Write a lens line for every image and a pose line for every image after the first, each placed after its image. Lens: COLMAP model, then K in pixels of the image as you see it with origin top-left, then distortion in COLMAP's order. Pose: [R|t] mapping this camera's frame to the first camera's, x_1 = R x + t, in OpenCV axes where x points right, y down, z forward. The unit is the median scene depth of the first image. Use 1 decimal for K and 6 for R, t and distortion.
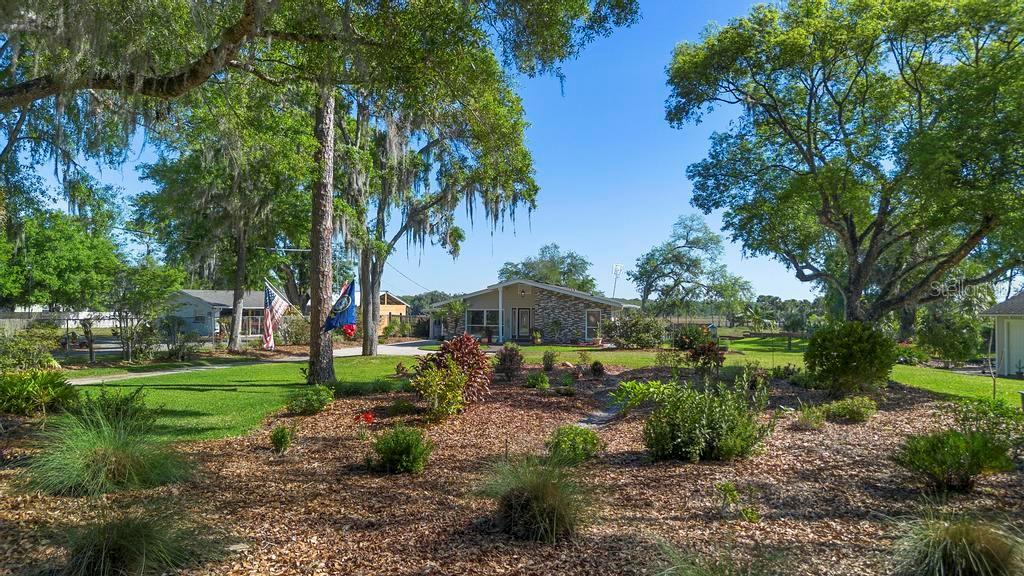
lens RADIAL K [[728.5, 0, 512.0], [0, 728.5, 288.0], [0, 0, 1]] dist [0.073525, -0.074577]
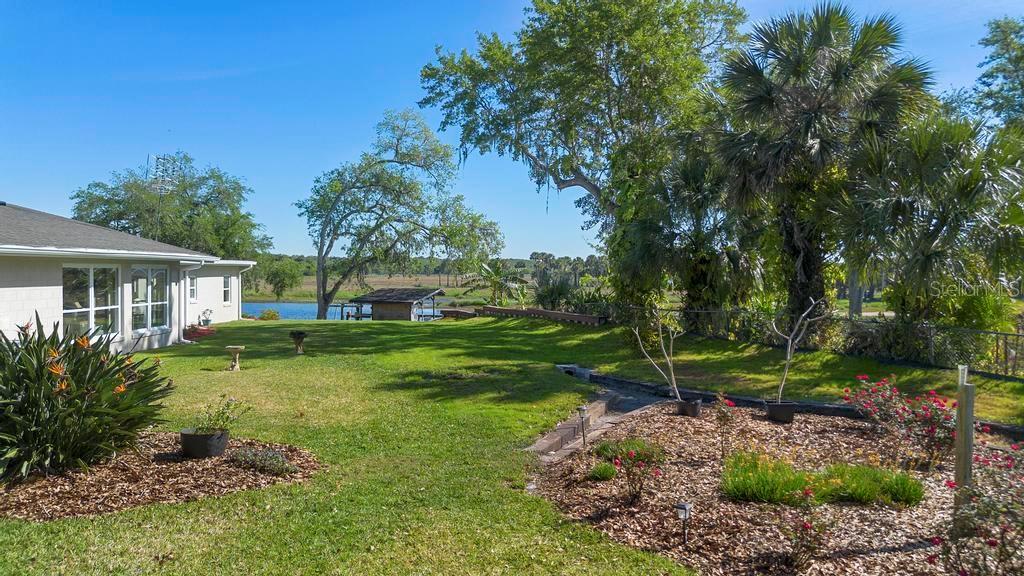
lens RADIAL K [[728.5, 0, 512.0], [0, 728.5, 288.0], [0, 0, 1]] dist [0.073525, -0.074577]
pose [[0.958990, -0.004495, 0.283406, 0.157570], [-0.011855, 0.998363, 0.055950, 0.012276], [-0.283193, -0.057016, 0.957367, 0.386369]]
